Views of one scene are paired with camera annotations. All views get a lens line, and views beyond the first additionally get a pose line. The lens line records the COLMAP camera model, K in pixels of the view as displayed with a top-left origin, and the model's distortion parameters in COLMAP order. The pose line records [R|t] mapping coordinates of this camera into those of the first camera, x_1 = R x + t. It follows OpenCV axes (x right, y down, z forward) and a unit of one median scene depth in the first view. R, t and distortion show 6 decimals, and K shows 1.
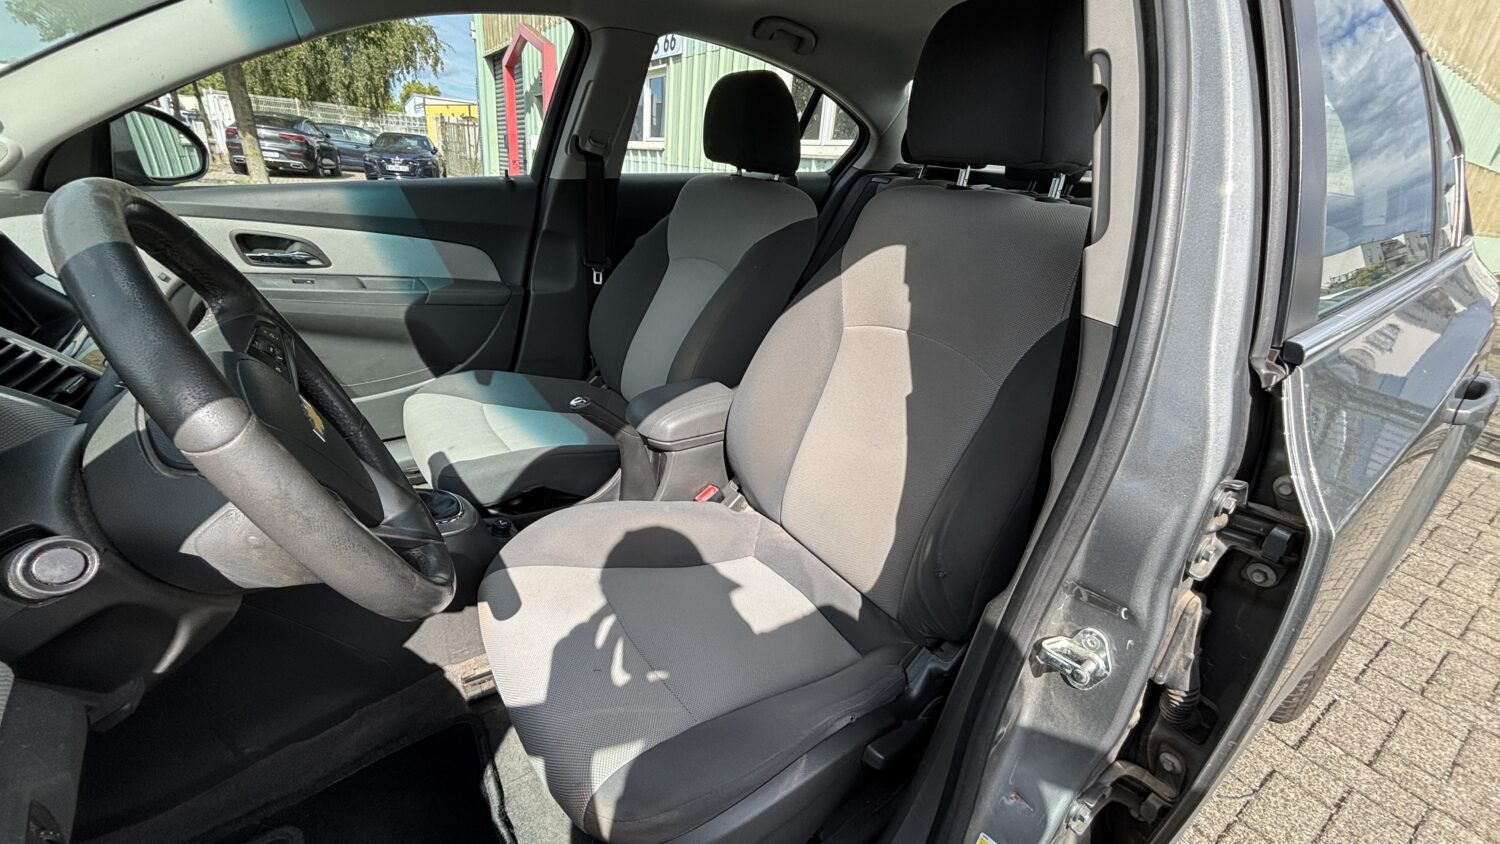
lens RADIAL K [[627.0, 0, 751.2], [0, 627.0, 421.6], [0, 0, 1]] dist [0.001837, 0.000421]
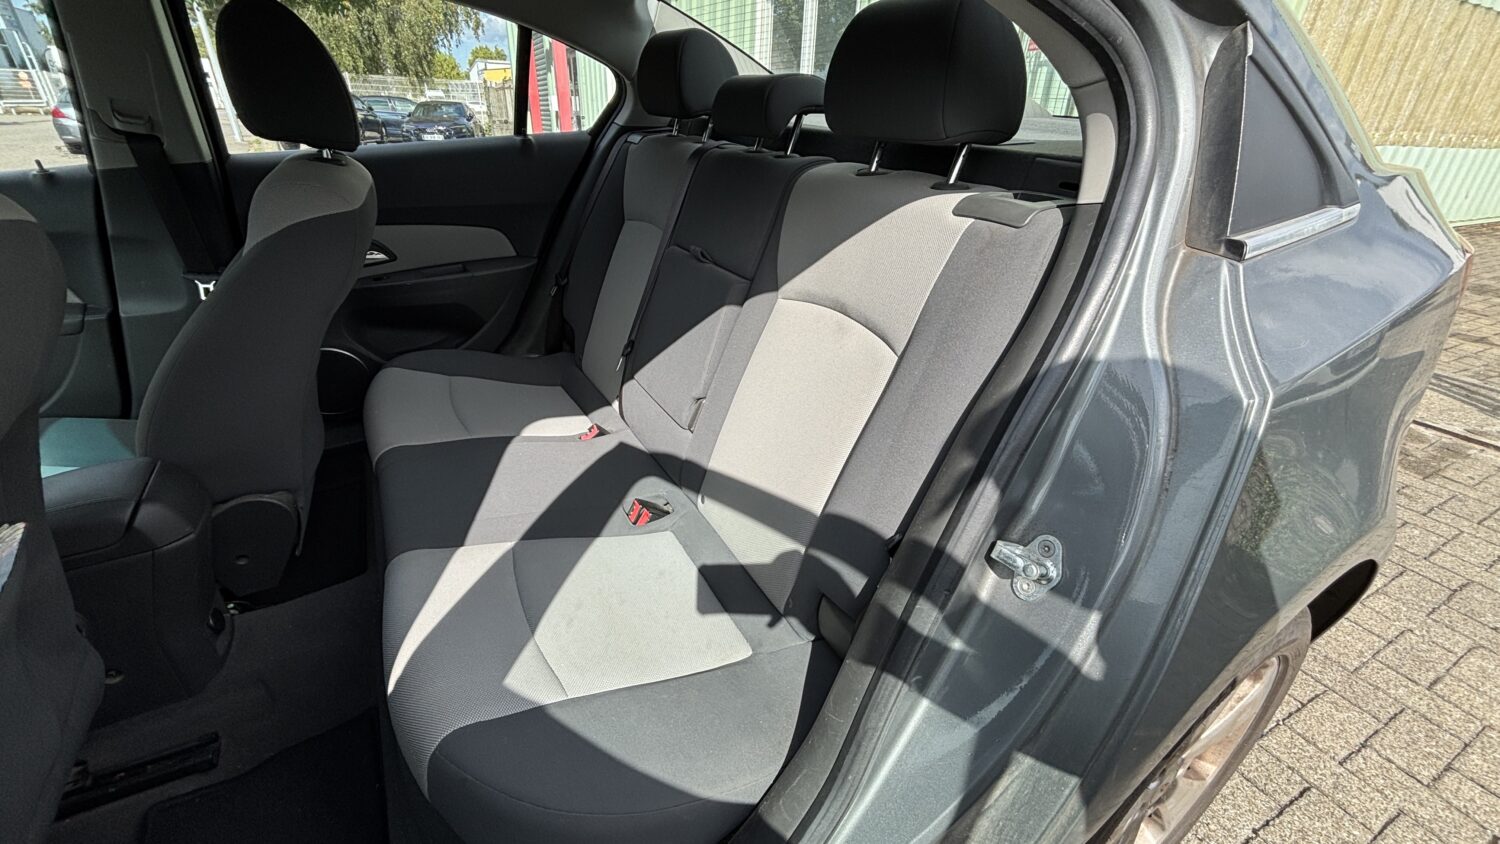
lens RADIAL K [[627.0, 0, 749.0], [0, 627.0, 421.9], [0, 0, 1]] dist [0.001837, 0.000421]
pose [[0.993355, -0.003466, -0.115041, 0.372944], [0.011376, 0.997608, 0.068179, -0.082607], [0.114529, -0.069035, 0.991018, 0.209513]]
